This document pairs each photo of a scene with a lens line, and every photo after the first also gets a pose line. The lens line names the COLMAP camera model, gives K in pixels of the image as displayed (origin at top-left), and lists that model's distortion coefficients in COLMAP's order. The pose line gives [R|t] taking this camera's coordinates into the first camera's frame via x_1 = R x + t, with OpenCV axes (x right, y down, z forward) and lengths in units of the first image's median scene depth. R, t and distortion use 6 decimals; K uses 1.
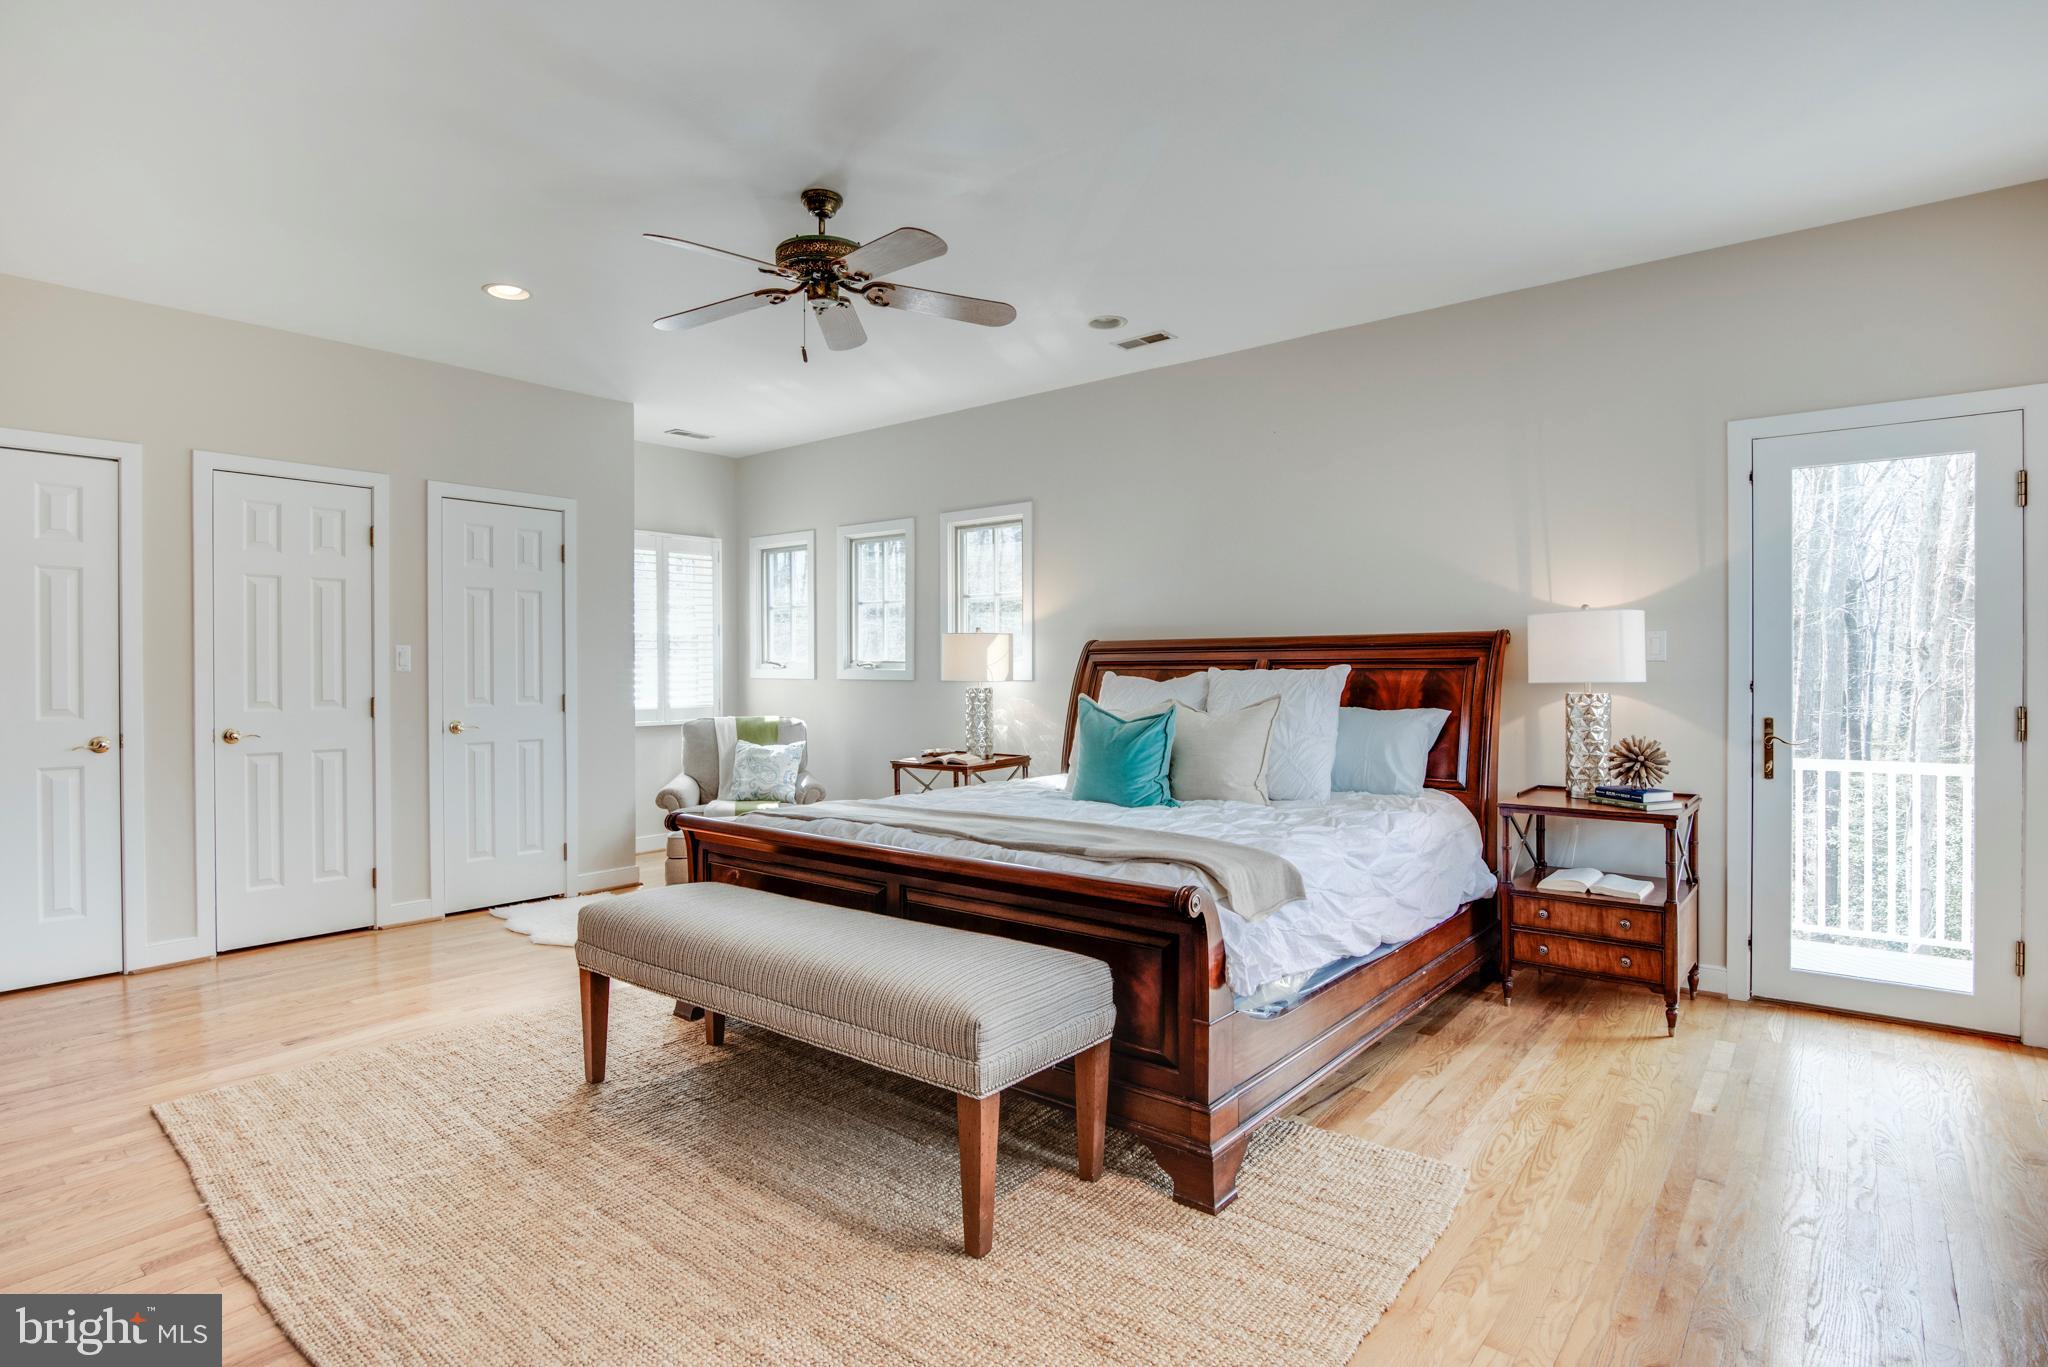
lens RADIAL K [[1045.9, 0, 1020.6], [0, 1045.9, 663.9], [0, 0, 1]] dist [-0.018544, -0.000537]
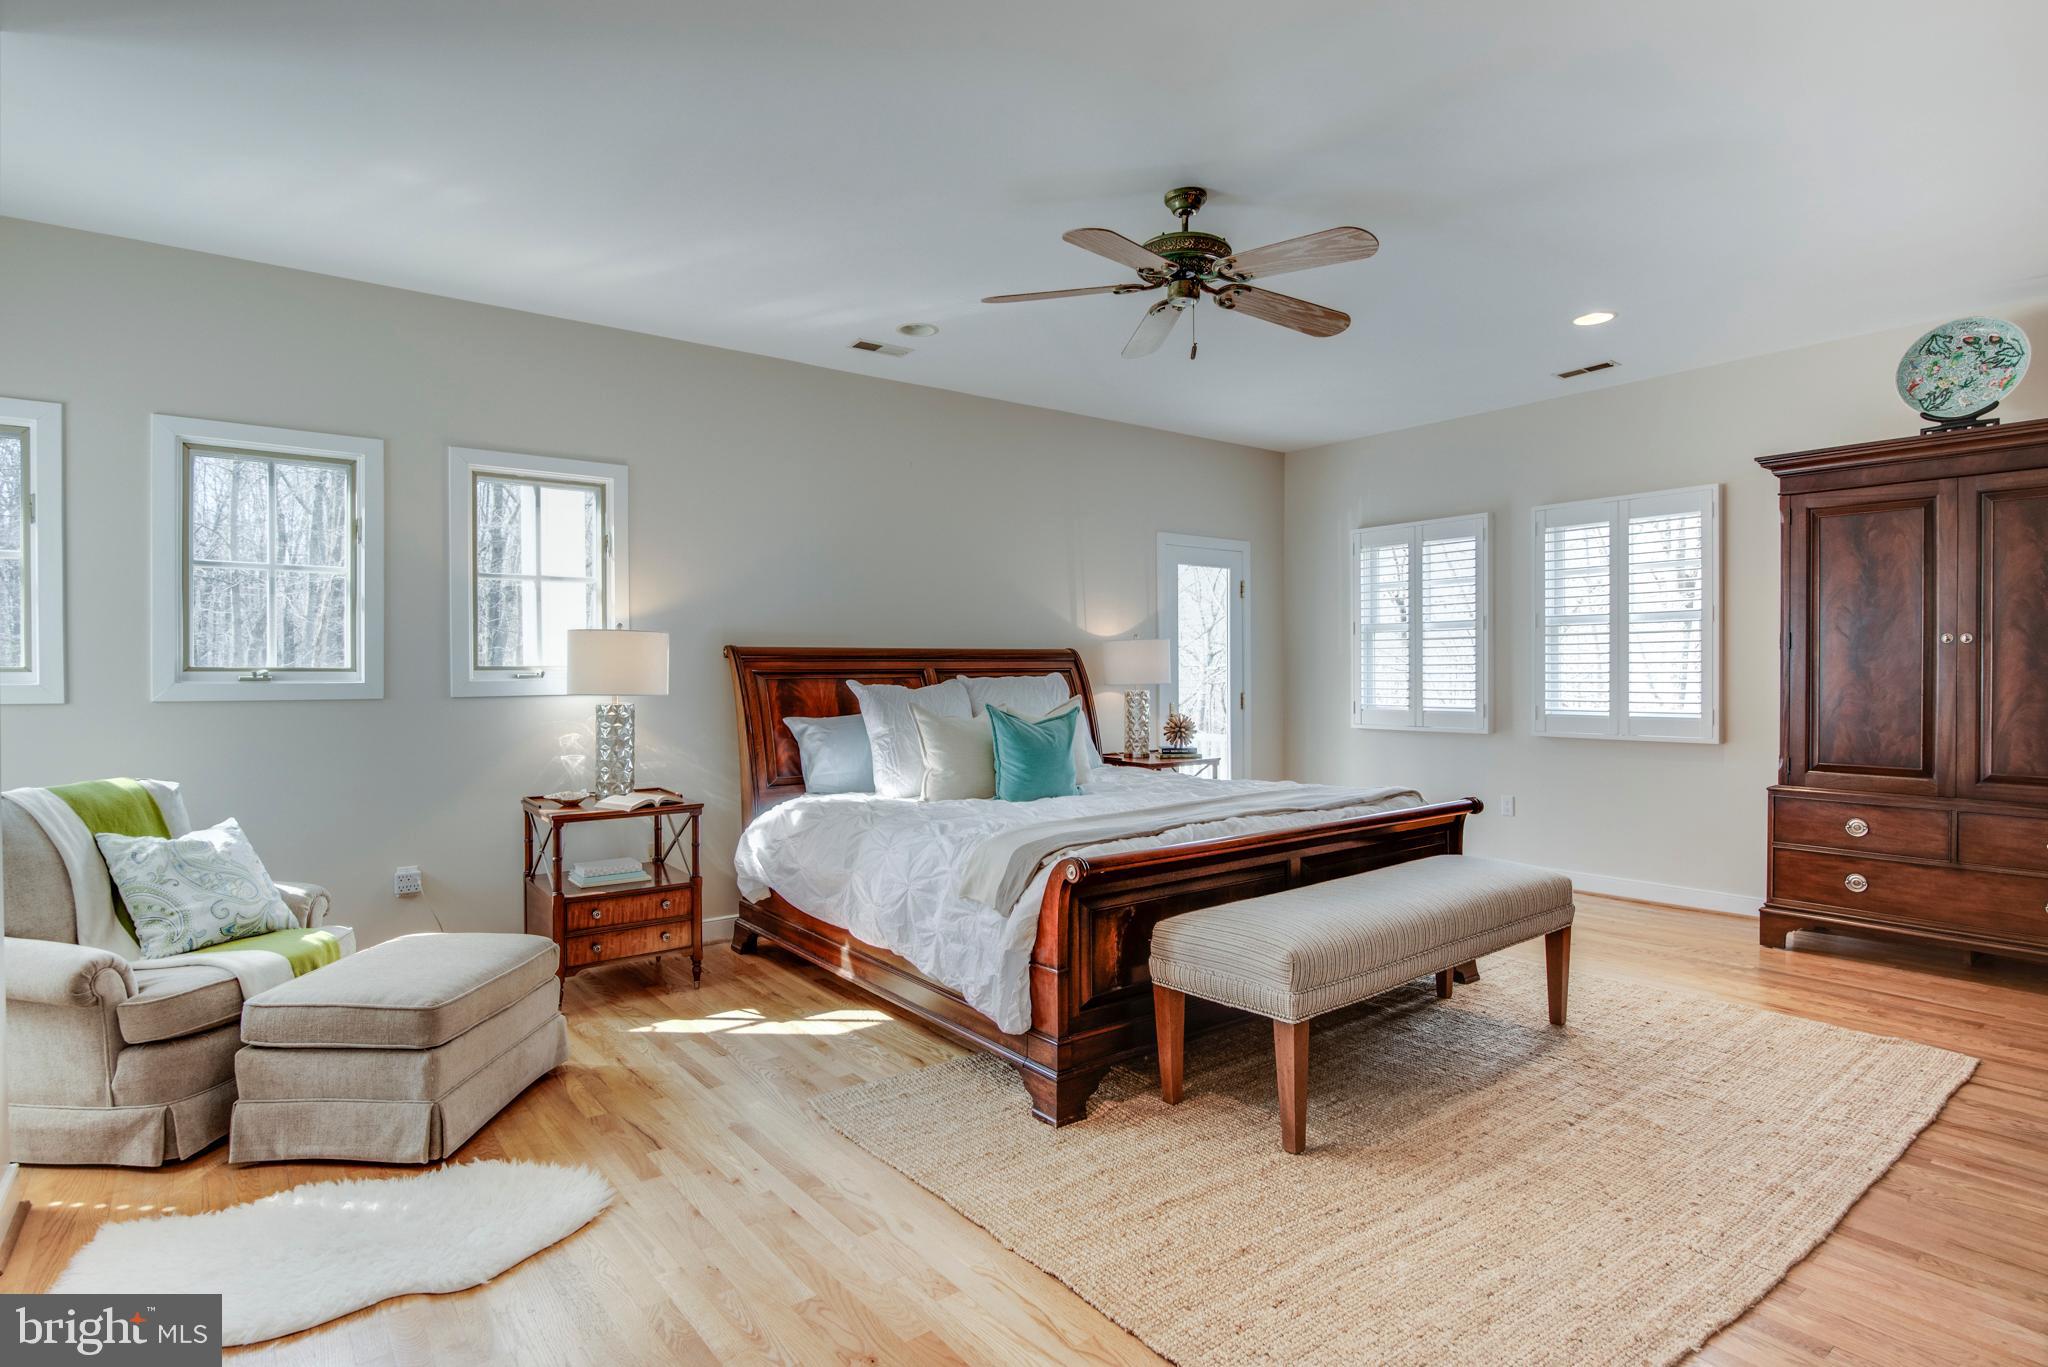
lens RADIAL K [[1045.9, 0, 1020.6], [0, 1045.9, 663.9], [0, 0, 1]] dist [-0.018544, -0.000537]
pose [[0.226745, 0.011901, 0.973881, -1.046920], [0.003814, 0.999907, -0.013107, 0.007278], [-0.973947, 0.006687, 0.226679, 0.821810]]
